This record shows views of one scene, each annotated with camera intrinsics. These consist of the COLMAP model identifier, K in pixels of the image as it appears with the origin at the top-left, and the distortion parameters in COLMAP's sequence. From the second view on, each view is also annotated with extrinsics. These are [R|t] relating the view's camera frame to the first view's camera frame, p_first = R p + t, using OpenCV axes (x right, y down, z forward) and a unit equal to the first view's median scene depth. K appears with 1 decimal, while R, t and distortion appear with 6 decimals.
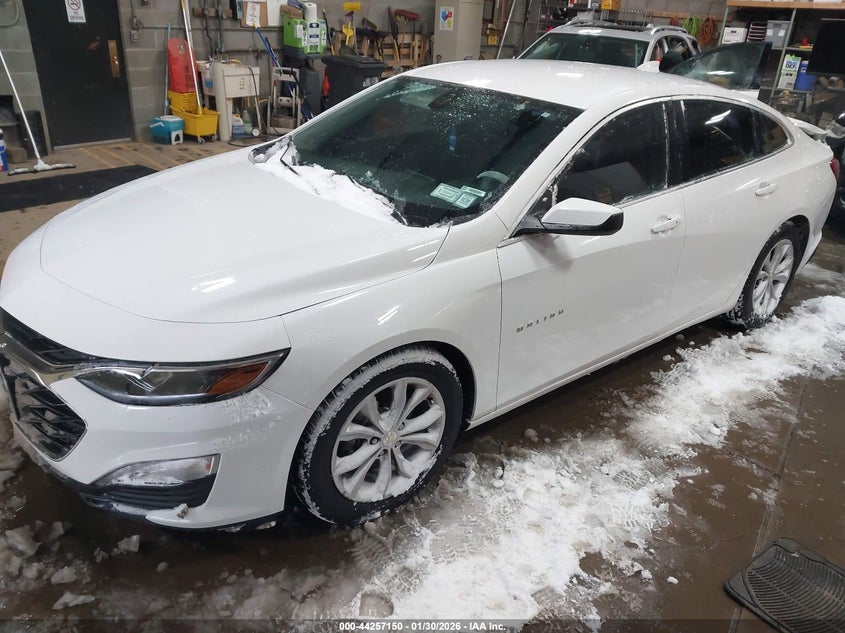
lens RADIAL K [[695.0, 0, 422.5], [0, 695.0, 316.5], [0, 0, 1]] dist [0.002856, 0.002662]
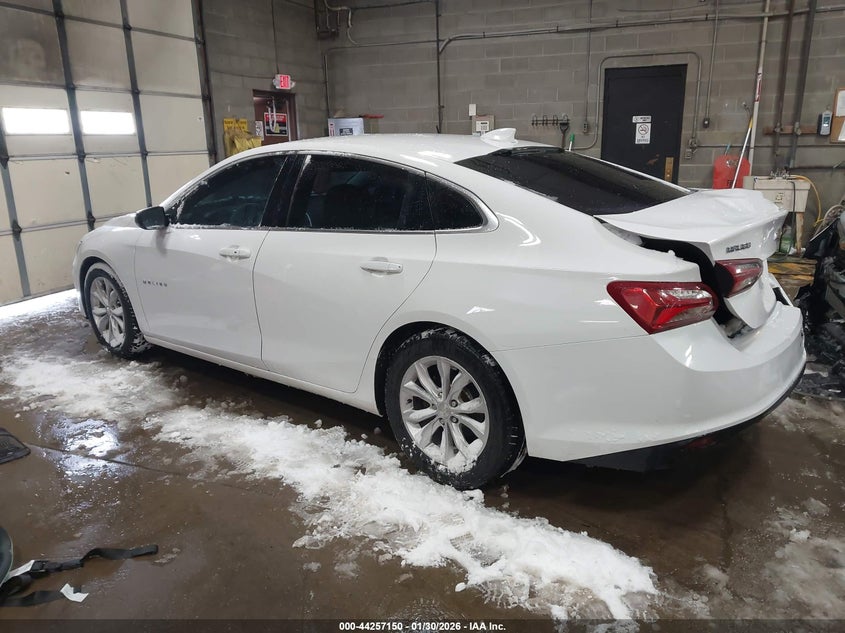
lens RADIAL K [[654.5, 0, 437.8], [0, 654.5, 318.7], [0, 0, 1]] dist [-0.000980, 0.001319]
pose [[0.191849, 0.200502, -0.960725, 1.288148], [-0.380141, 0.917675, 0.115606, -0.248276], [0.904813, 0.343032, 0.252274, 0.932715]]
